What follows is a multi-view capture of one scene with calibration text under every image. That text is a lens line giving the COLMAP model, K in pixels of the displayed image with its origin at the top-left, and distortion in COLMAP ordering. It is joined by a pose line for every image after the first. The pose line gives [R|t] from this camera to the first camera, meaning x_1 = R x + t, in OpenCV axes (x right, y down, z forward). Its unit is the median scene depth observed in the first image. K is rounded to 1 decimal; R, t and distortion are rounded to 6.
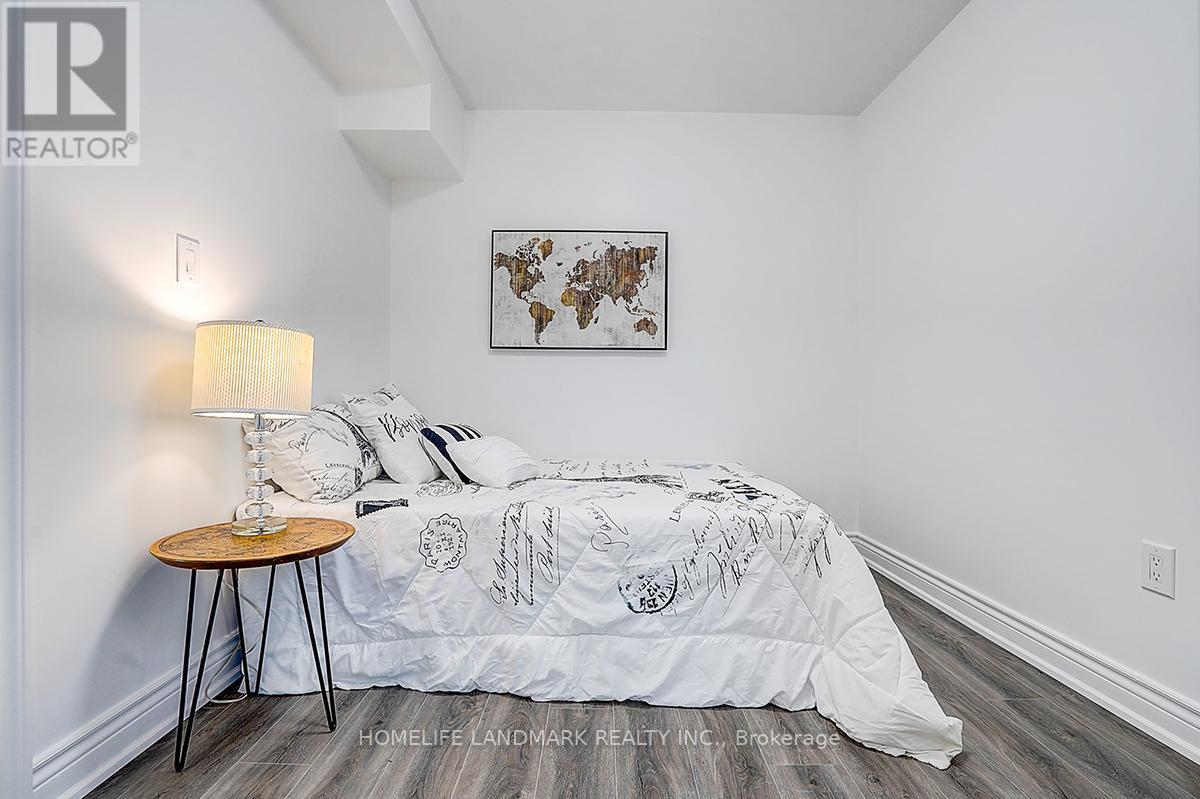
lens RADIAL K [[564.5, 0, 601.0], [0, 564.5, 397.0], [0, 0, 1]] dist [-0.048171, 0.014910]
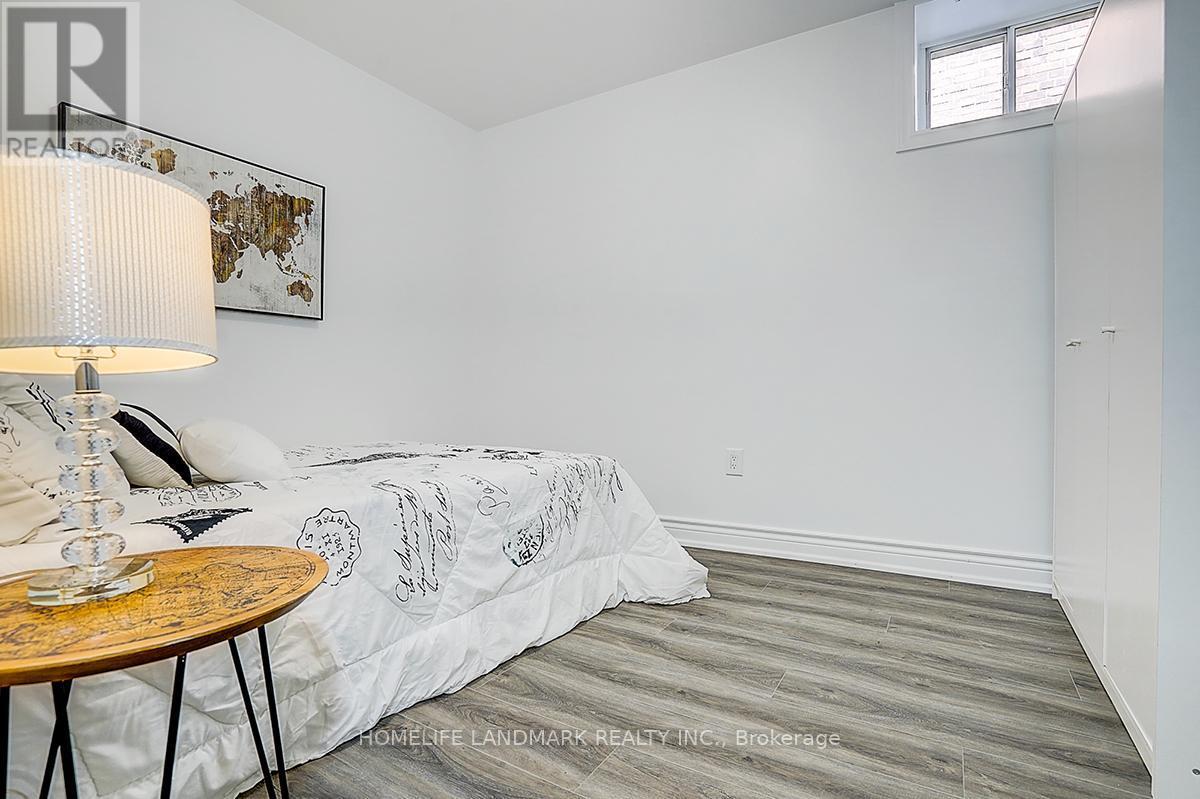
lens RADIAL K [[564.5, 0, 602.1], [0, 564.5, 399.1], [0, 0, 1]] dist [-0.048171, 0.014910]
pose [[0.535326, -0.018065, 0.844453, -0.717009], [0.011764, 0.999834, 0.013932, 0.059645], [-0.844564, 0.002476, 0.535449, 0.304723]]
